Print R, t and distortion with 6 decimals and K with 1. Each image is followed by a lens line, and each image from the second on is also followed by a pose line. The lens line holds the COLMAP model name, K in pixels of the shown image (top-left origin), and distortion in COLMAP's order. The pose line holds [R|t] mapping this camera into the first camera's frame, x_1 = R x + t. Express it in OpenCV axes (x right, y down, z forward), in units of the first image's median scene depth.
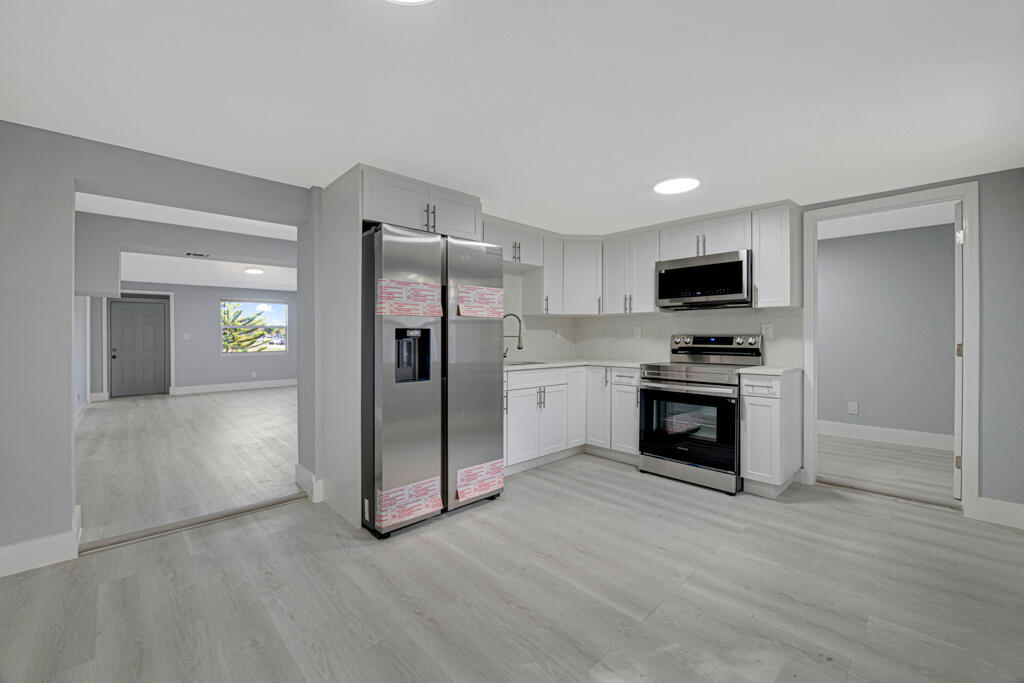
lens RADIAL K [[414.8, 0, 504.7], [0, 414.8, 333.8], [0, 0, 1]] dist [-0.009862, -0.000650]
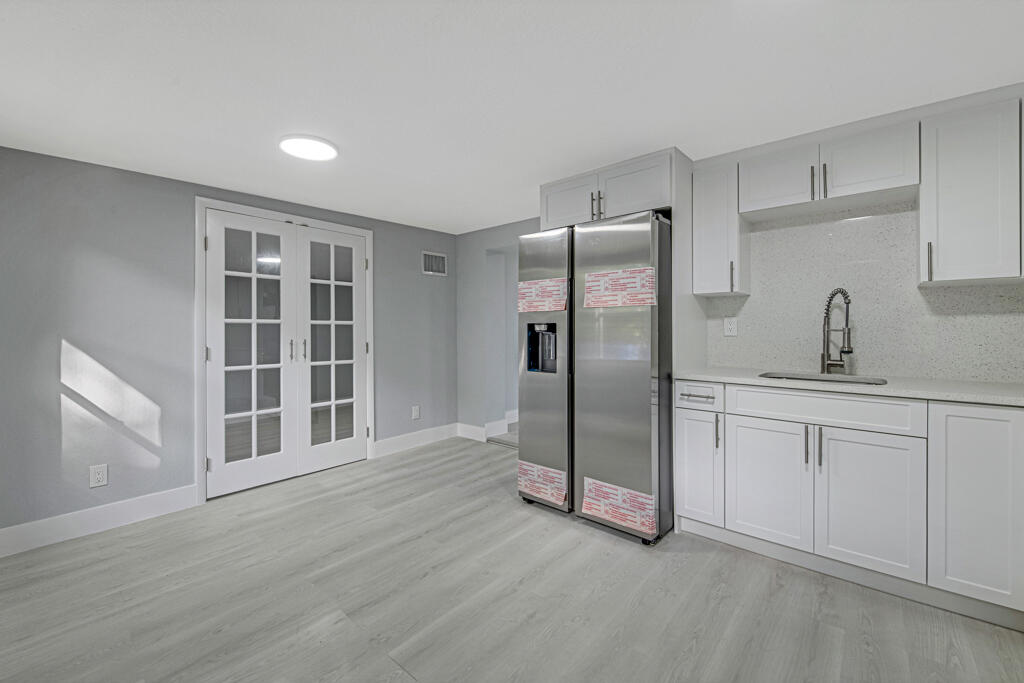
lens RADIAL K [[418.5, 0, 511.4], [0, 418.5, 325.3], [0, 0, 1]] dist [0.000226, -0.007808]
pose [[0.100554, -0.006656, -0.994909, 0.726216], [0.007517, 0.999954, -0.005930, -0.001192], [0.994903, -0.006882, 0.100600, 0.685862]]
